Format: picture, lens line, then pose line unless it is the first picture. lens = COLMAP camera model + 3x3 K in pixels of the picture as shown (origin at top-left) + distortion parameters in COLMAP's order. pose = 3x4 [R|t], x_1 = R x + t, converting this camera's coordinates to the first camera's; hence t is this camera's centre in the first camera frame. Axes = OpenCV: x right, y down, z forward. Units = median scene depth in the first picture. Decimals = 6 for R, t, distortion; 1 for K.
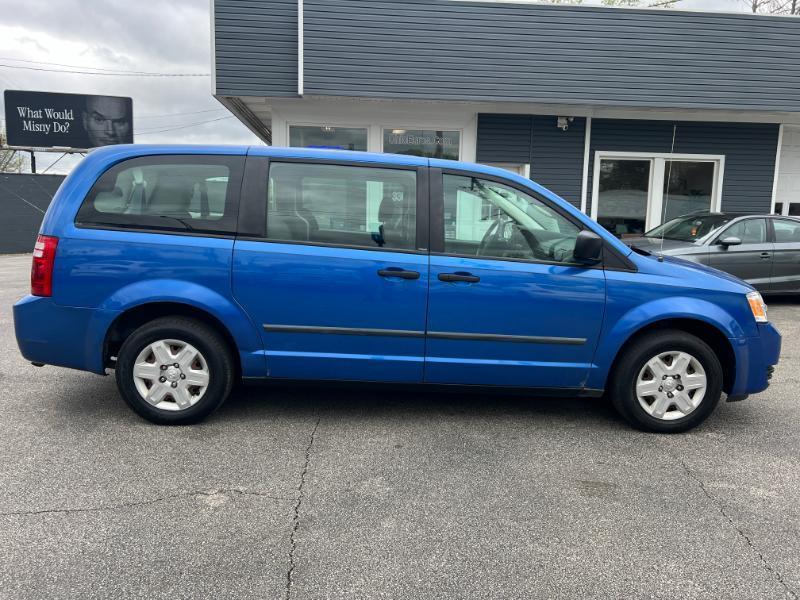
lens RADIAL K [[597.1, 0, 400.0], [0, 597.1, 300.0], [0, 0, 1]] dist [0.048334, -0.054830]
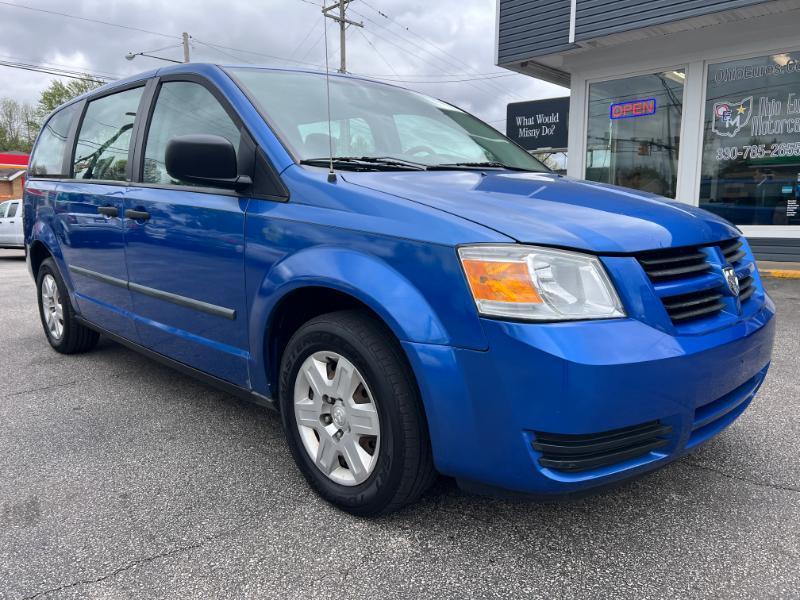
lens RADIAL K [[605.0, 0, 400.0], [0, 605.0, 300.0], [0, 0, 1]] dist [0.019128, -0.005281]
pose [[0.673237, 0.082769, -0.734779, 0.888117], [-0.082622, 0.995913, 0.036483, 0.016564], [0.734796, 0.036147, 0.677324, 0.697315]]
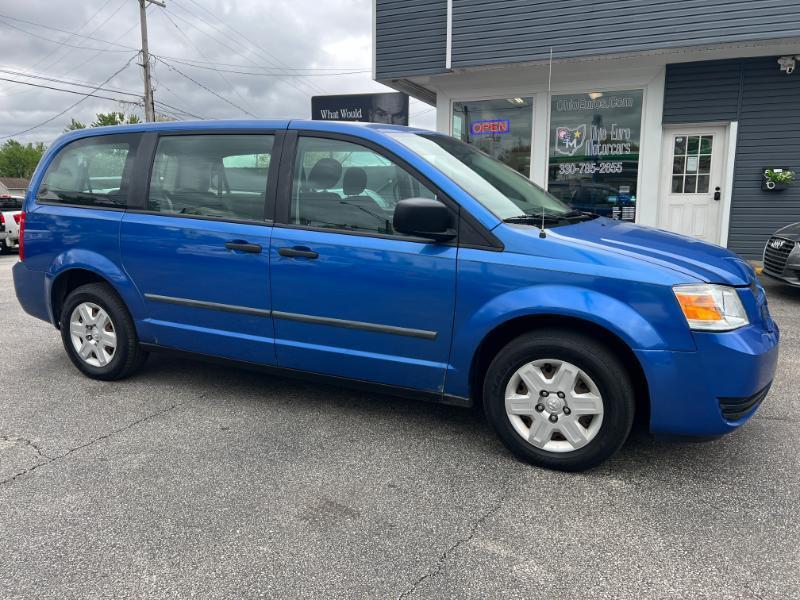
lens RADIAL K [[597.1, 0, 400.0], [0, 597.1, 300.0], [0, 0, 1]] dist [0.048334, -0.054830]
pose [[0.885103, 0.056313, -0.461975, 0.631869], [-0.043855, 0.998327, 0.037669, -0.006680], [0.463324, -0.013081, 0.886092, 0.269869]]
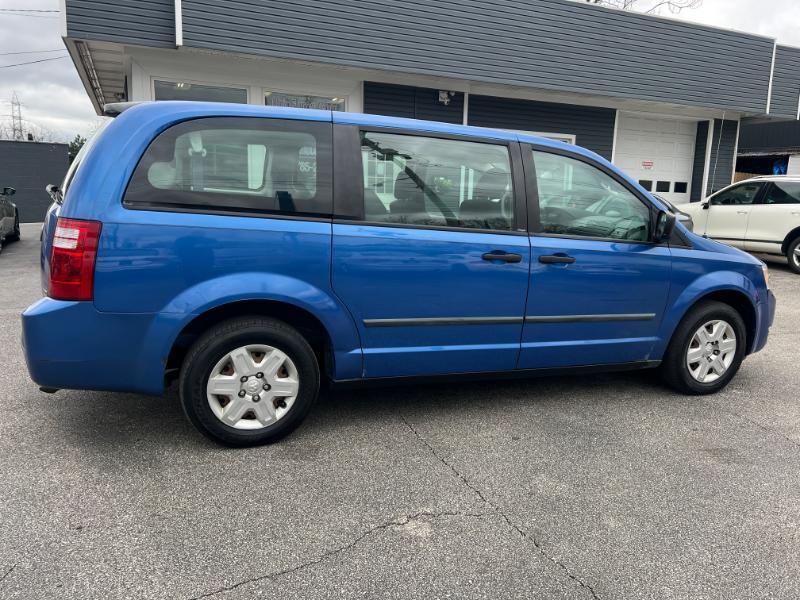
lens RADIAL K [[596.5, 0, 403.1], [0, 596.5, 301.4], [0, 0, 1]] dist [0.048267, -0.051162]
pose [[0.943313, -0.053290, 0.327600, -0.445919], [0.036253, 0.997664, 0.057899, -0.033148], [-0.329920, -0.042741, 0.943041, 0.156848]]
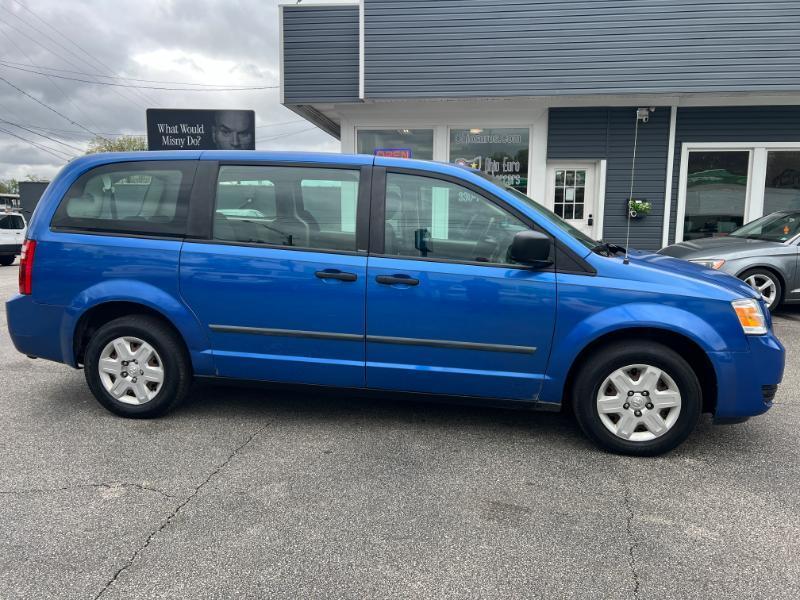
lens RADIAL K [[596.5, 0, 403.1], [0, 596.5, 301.4], [0, 0, 1]] dist [0.048267, -0.051162]
pose [[0.980426, 0.013933, -0.196395, 0.288236], [-0.014142, 0.999900, 0.000340, -0.003437], [0.196380, 0.002444, 0.980525, 0.060318]]
